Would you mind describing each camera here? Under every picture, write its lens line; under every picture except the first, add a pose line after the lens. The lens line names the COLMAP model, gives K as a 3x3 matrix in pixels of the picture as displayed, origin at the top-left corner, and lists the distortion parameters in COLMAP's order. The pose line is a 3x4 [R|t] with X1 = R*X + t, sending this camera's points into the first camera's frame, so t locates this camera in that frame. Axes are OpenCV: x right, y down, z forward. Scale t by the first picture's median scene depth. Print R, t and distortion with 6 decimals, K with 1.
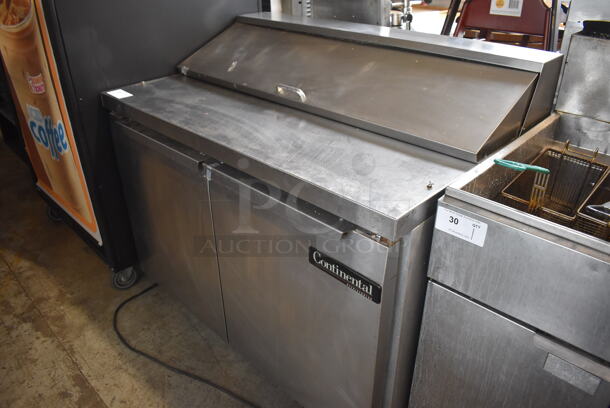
lens RADIAL K [[467.5, 0, 305.0], [0, 467.5, 204.0], [0, 0, 1]] dist [-0.070235, 0.000151]
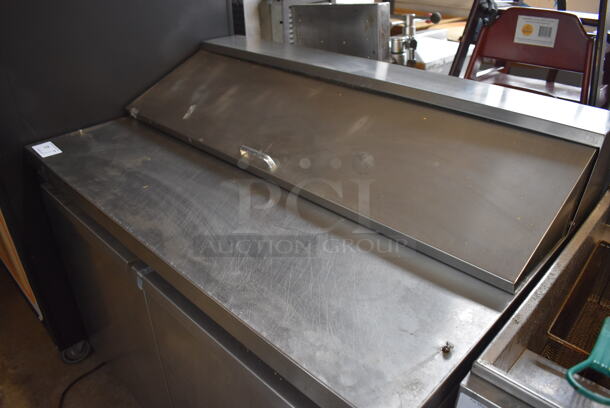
lens RADIAL K [[467.5, 0, 305.0], [0, 467.5, 204.0], [0, 0, 1]] dist [-0.070235, 0.000151]
pose [[0.999999, -0.001304, -0.000742, 0.041575], [0.001309, 0.999981, 0.005963, -0.146288], [0.000734, -0.005964, 0.999982, 0.209861]]
